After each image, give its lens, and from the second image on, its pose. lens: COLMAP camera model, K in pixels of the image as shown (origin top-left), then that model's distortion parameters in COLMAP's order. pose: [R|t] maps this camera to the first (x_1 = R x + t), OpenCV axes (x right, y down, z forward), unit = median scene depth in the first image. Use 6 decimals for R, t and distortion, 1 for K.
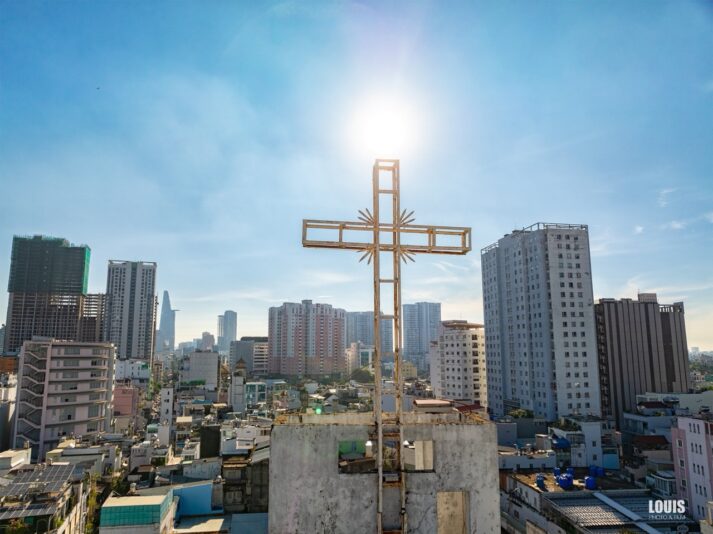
lens RADIAL K [[496.7, 0, 356.7], [0, 496.7, 270.8], [0, 0, 1]] dist [-0.070979, 0.044423]
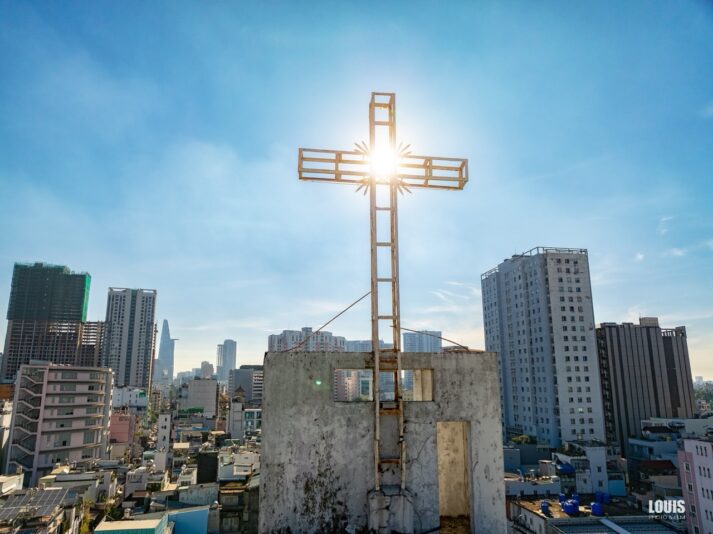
lens RADIAL K [[496.7, 0, 356.7], [0, 496.7, 270.8], [0, 0, 1]] dist [-0.070979, 0.044423]
pose [[1.000000, -0.000699, -0.000488, 0.000385], [0.000669, 0.998285, -0.058536, 0.010018], [0.000528, 0.058535, 0.998285, 0.000796]]
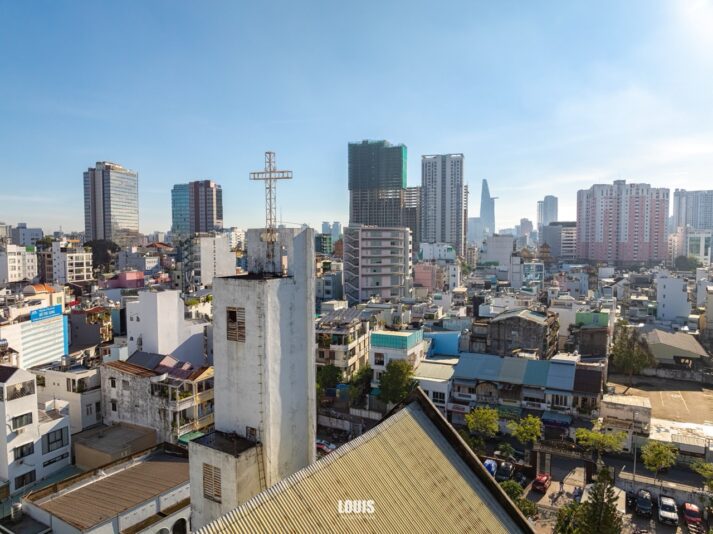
lens RADIAL K [[496.7, 0, 356.7], [0, 496.7, 270.8], [0, 0, 1]] dist [-0.070979, 0.044423]
pose [[0.810100, 0.039281, -0.584975, 0.136126], [0.094417, 0.975989, 0.196291, -0.003058], [0.578640, -0.214247, 0.786940, -0.080702]]
